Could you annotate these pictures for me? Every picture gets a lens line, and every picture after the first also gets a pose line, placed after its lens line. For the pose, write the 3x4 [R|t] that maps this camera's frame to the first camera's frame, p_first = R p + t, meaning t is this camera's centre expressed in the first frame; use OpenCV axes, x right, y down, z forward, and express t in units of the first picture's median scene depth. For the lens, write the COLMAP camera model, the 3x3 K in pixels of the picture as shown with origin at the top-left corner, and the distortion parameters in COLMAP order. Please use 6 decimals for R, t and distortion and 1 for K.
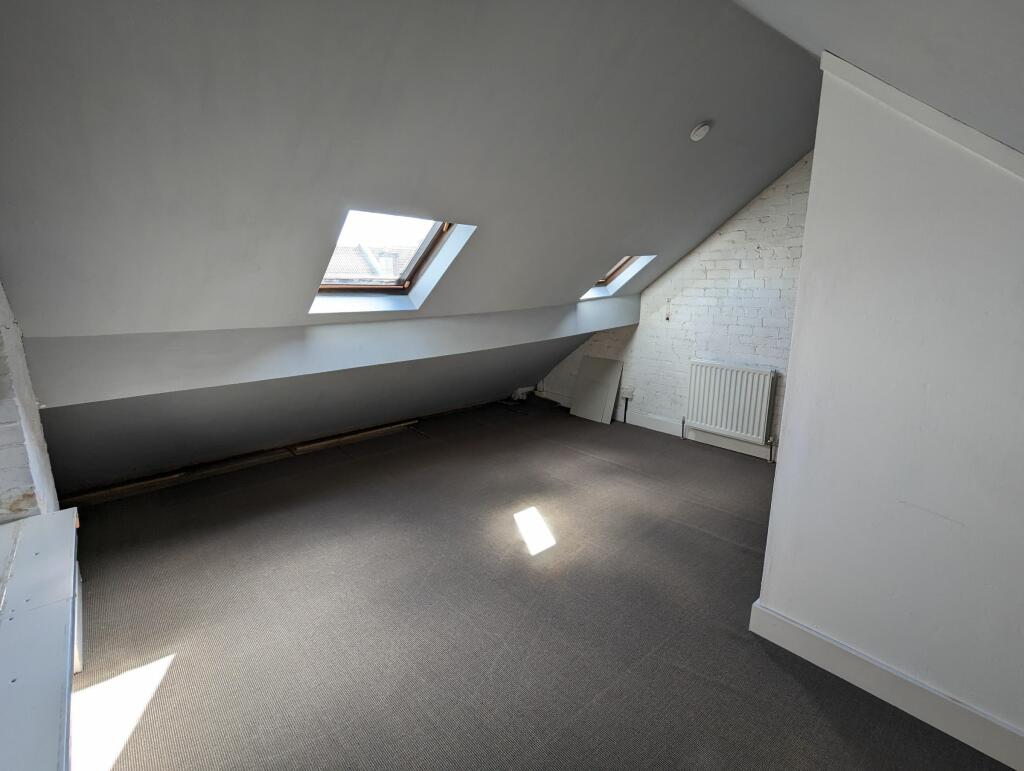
lens RADIAL K [[486.1, 0, 513.4], [0, 486.1, 383.8], [0, 0, 1]] dist [0.003418, 0.000046]
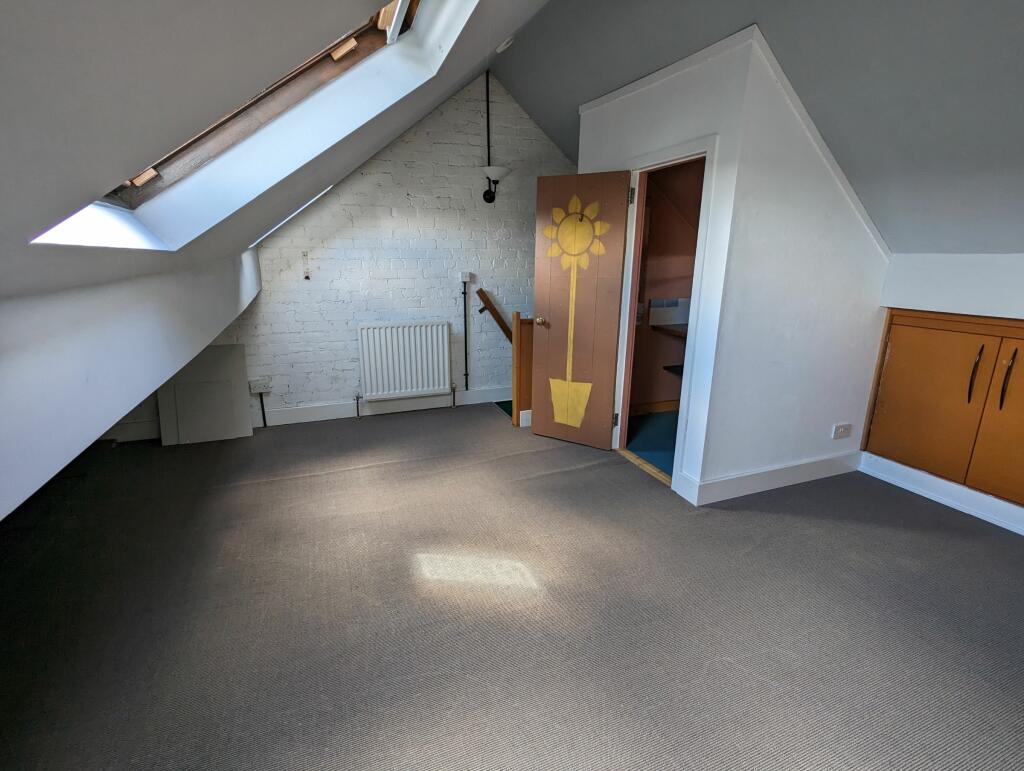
lens RADIAL K [[486.1, 0, 508.1], [0, 486.1, 386.8], [0, 0, 1]] dist [0.003418, 0.000046]
pose [[0.342791, -0.245139, 0.906863, -0.346433], [0.194359, 0.962972, 0.186839, -0.051250], [-0.919086, 0.112210, 0.377744, 0.450675]]
